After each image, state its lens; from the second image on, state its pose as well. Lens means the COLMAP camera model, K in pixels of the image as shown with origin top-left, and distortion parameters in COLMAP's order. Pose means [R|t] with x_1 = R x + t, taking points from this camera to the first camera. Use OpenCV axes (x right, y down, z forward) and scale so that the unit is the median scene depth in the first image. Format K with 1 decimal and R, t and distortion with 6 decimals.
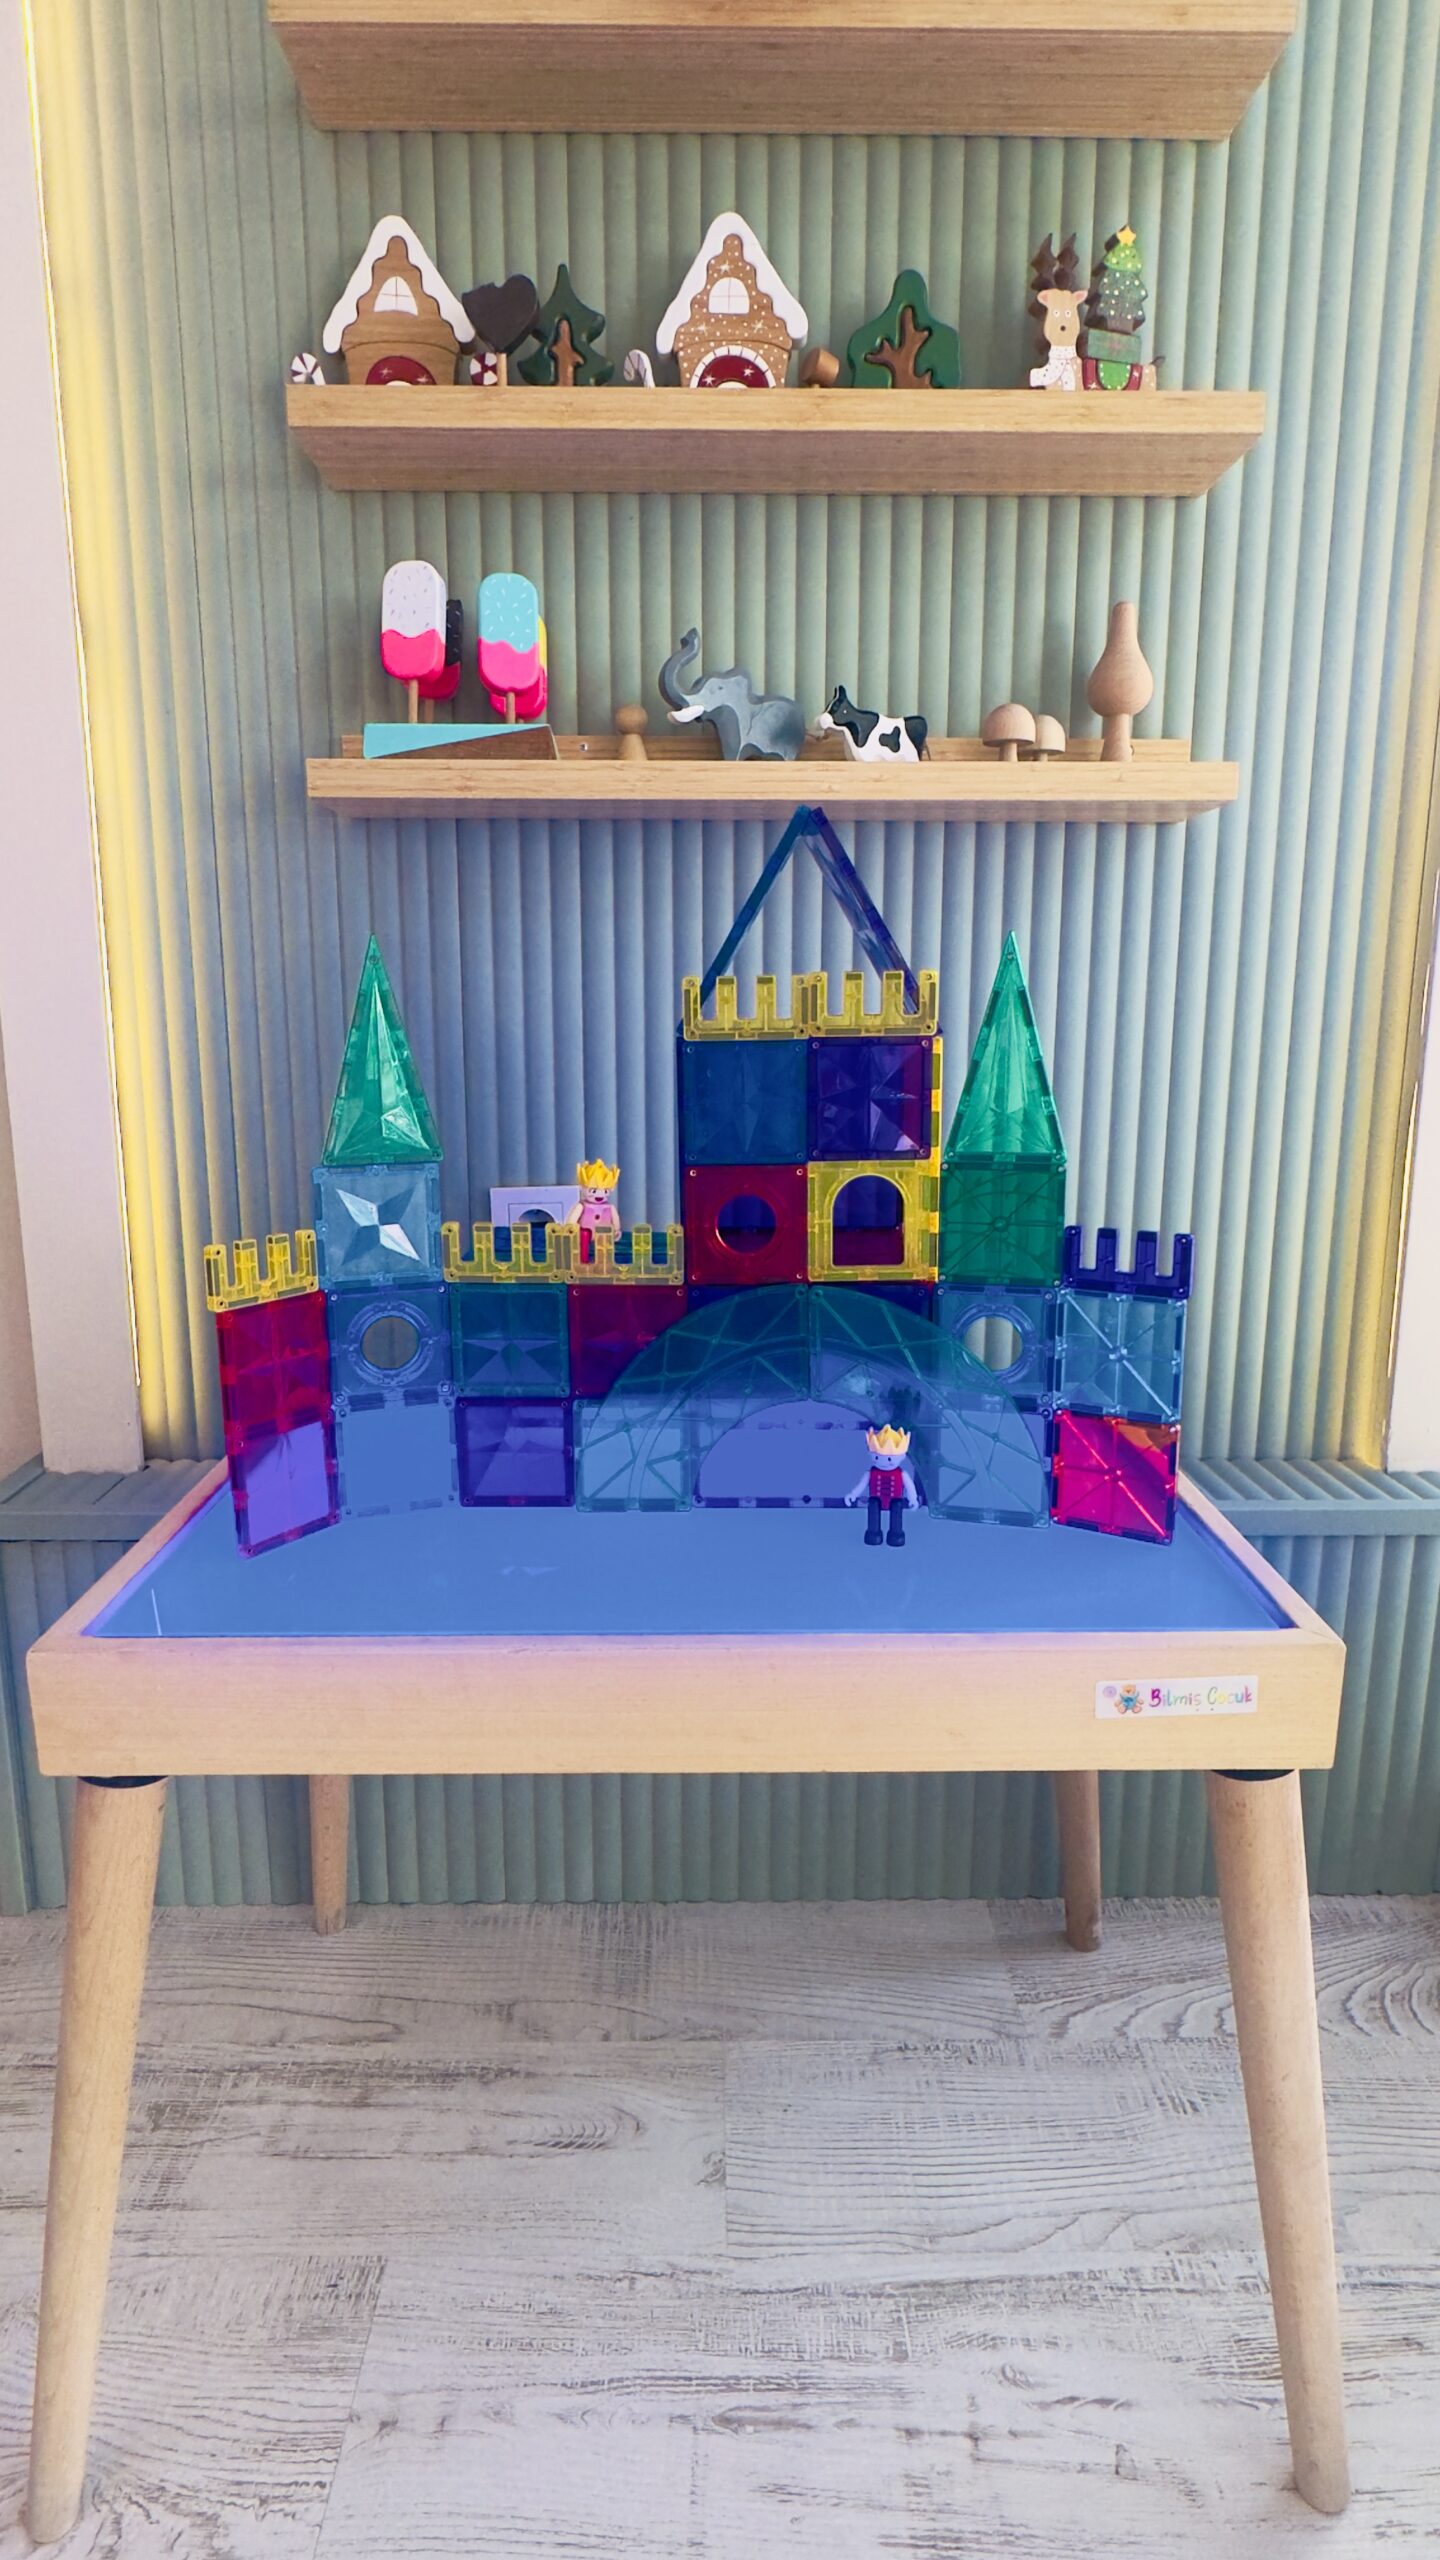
lens RADIAL K [[1337.3, 0, 720.8], [0, 1337.3, 1269.8], [0, 0, 1]] dist [-0.005609, 0.000586]
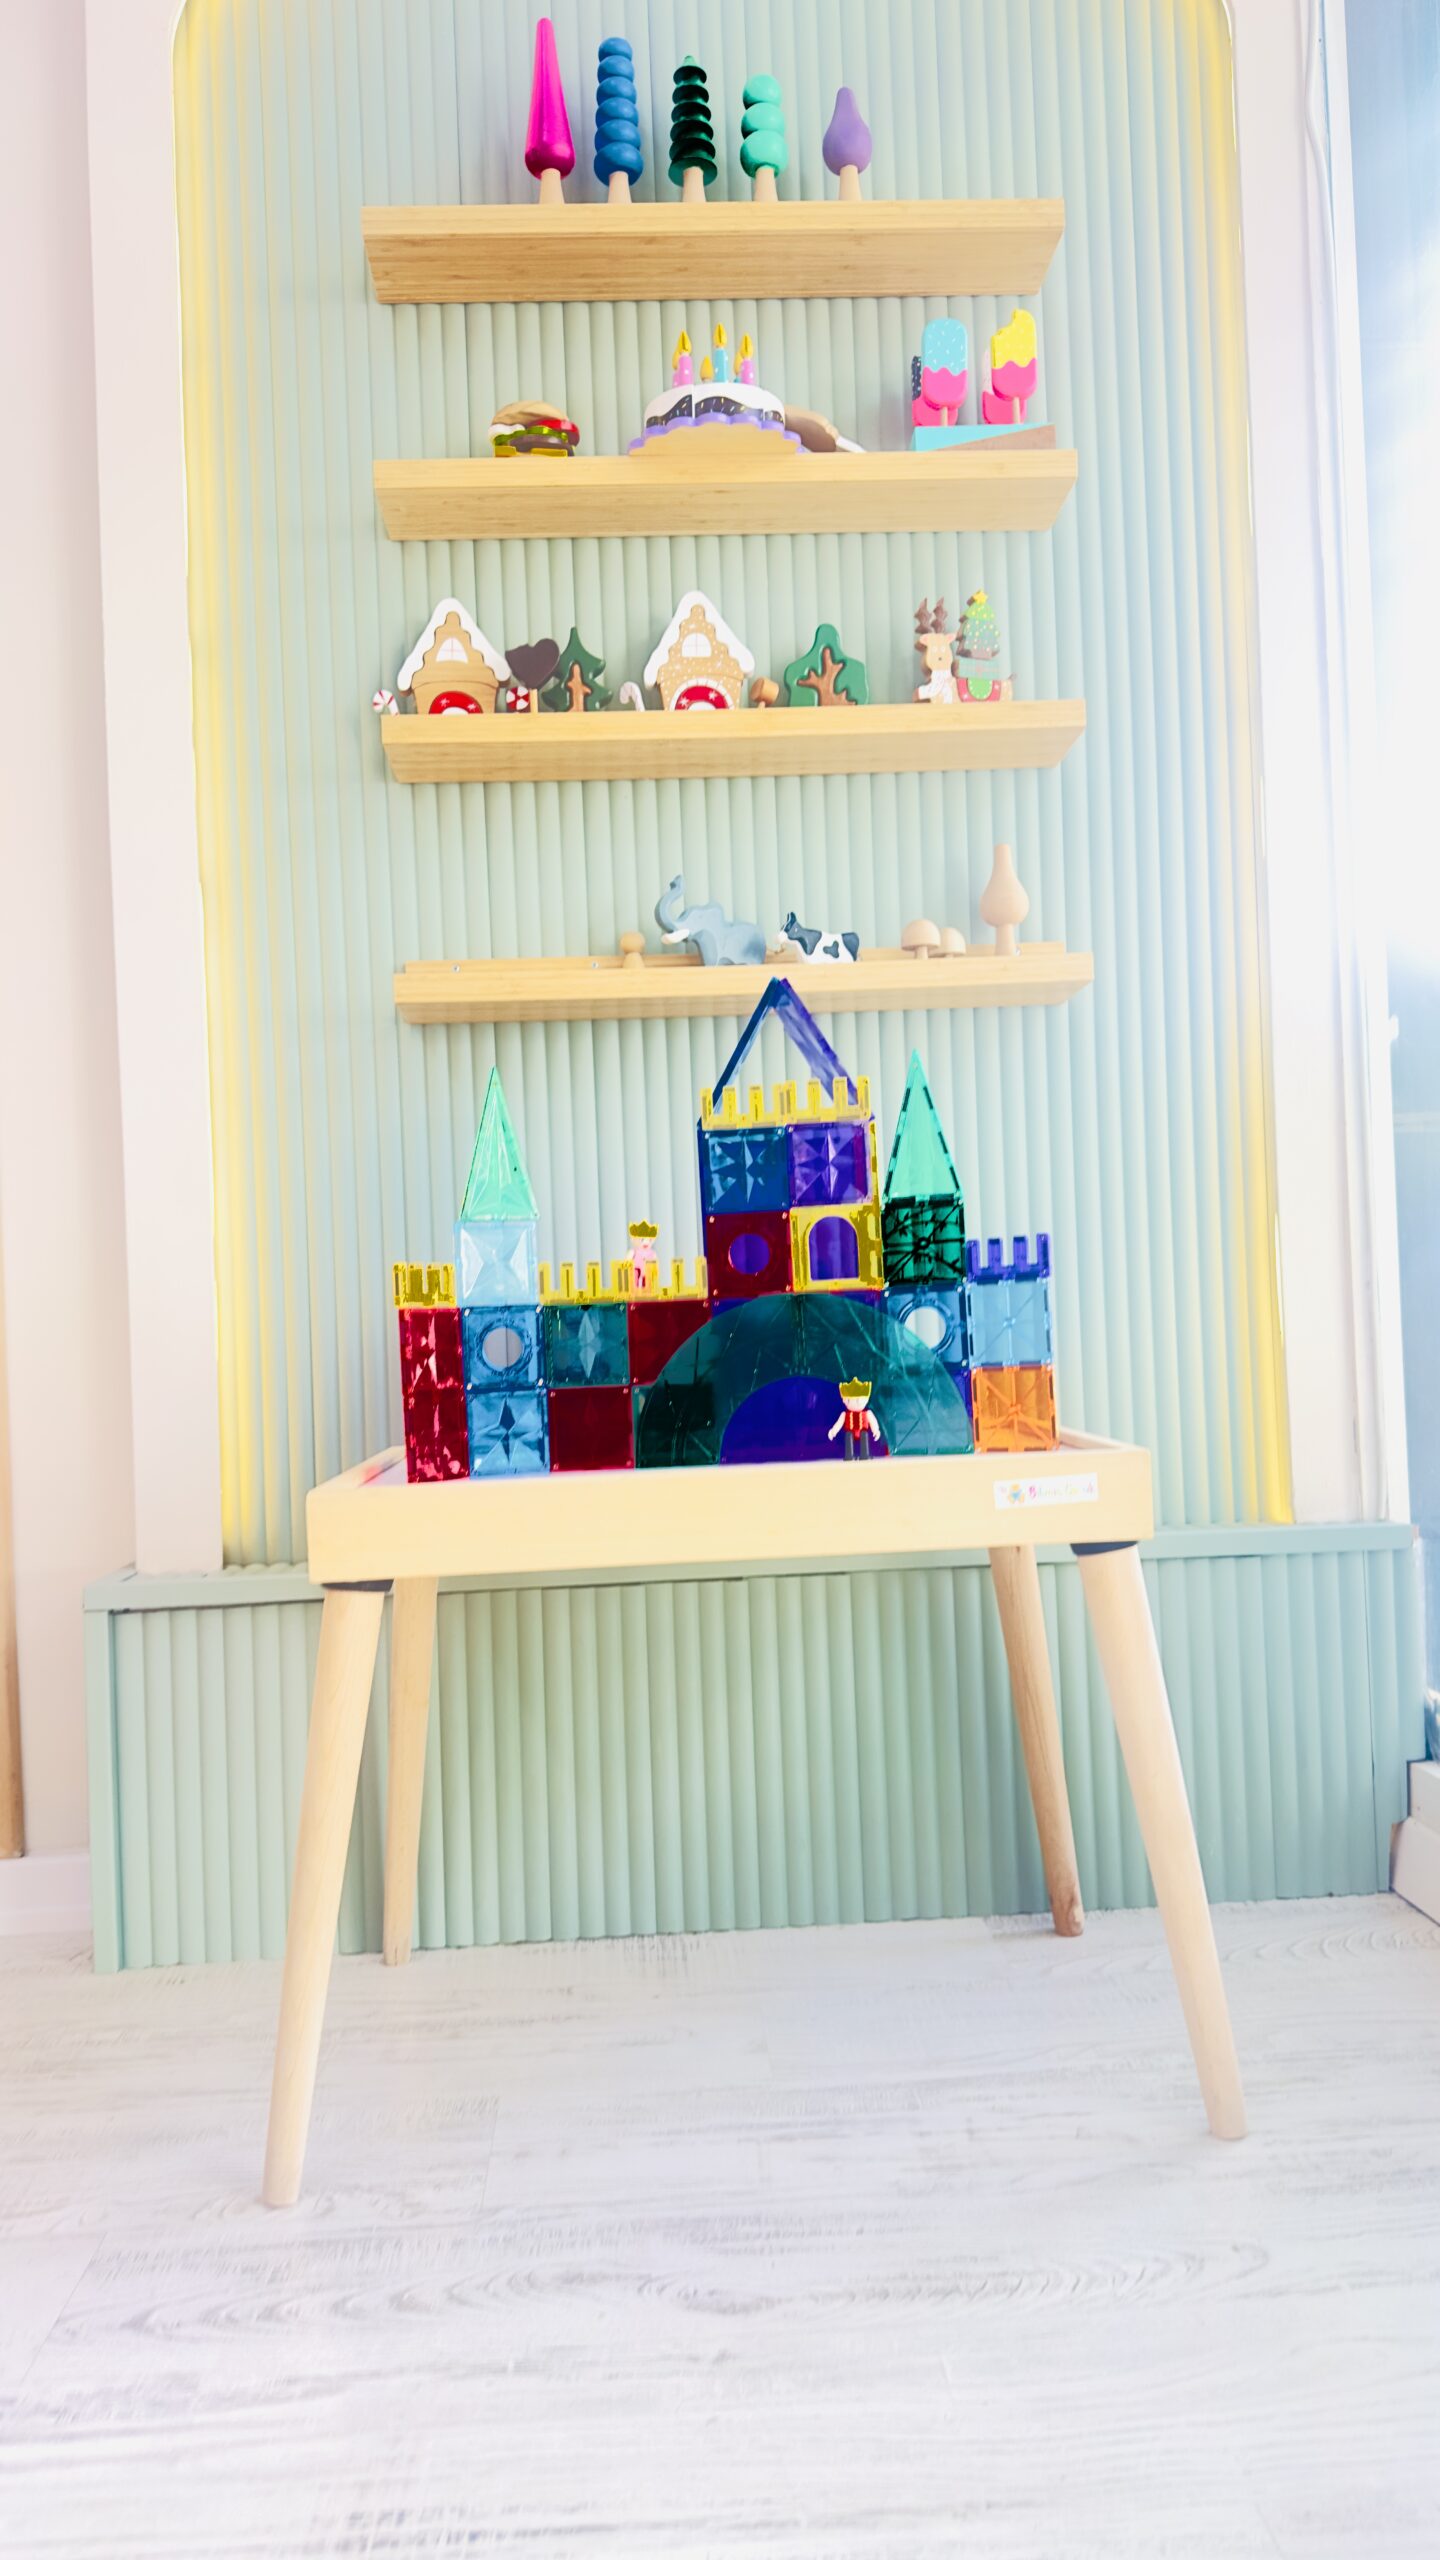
lens RADIAL K [[1717.9, 0, 713.9], [0, 1717.9, 1314.8], [0, 0, 1]] dist [0.087927, -0.128828]
pose [[0.998580, -0.039980, 0.035210, -0.070048], [0.046304, 0.978185, -0.202508, 0.324916], [-0.026346, 0.203850, 0.978647, -0.645264]]
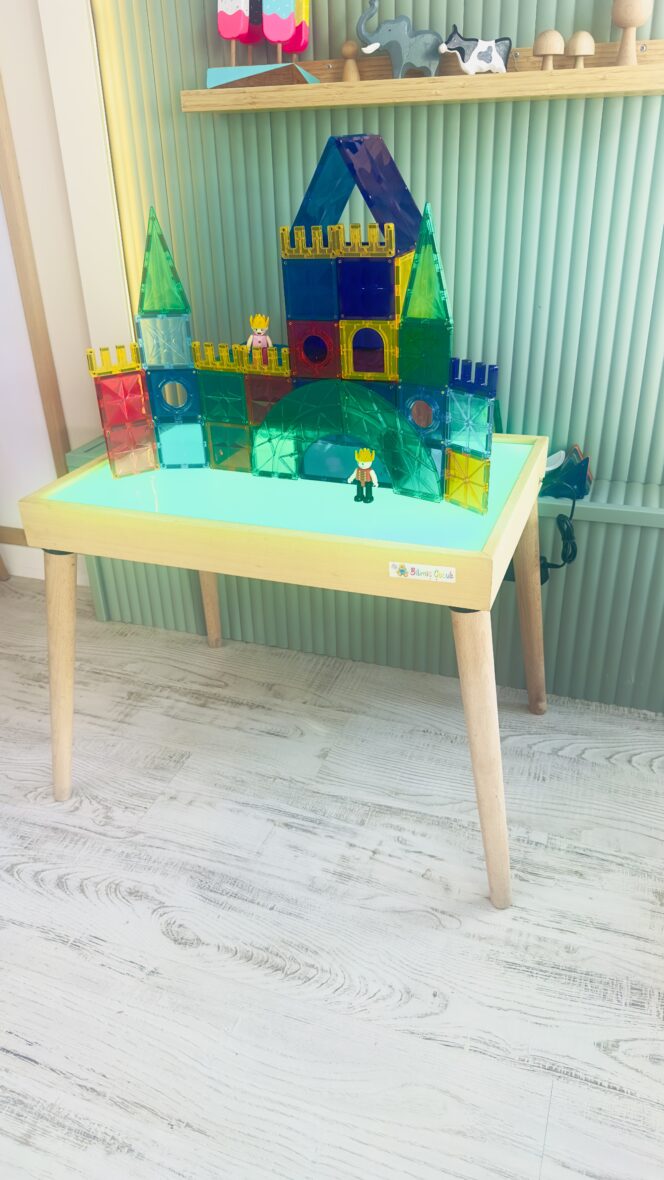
lens RADIAL K [[805.1, 0, 342.5], [0, 805.1, 574.5], [0, 0, 1]] dist [0.110853, -0.181760]
pose [[0.939574, 0.133164, -0.315385, 0.421220], [-0.040612, 0.958098, 0.283546, -0.047620], [0.339928, -0.253604, 0.905613, -0.216575]]
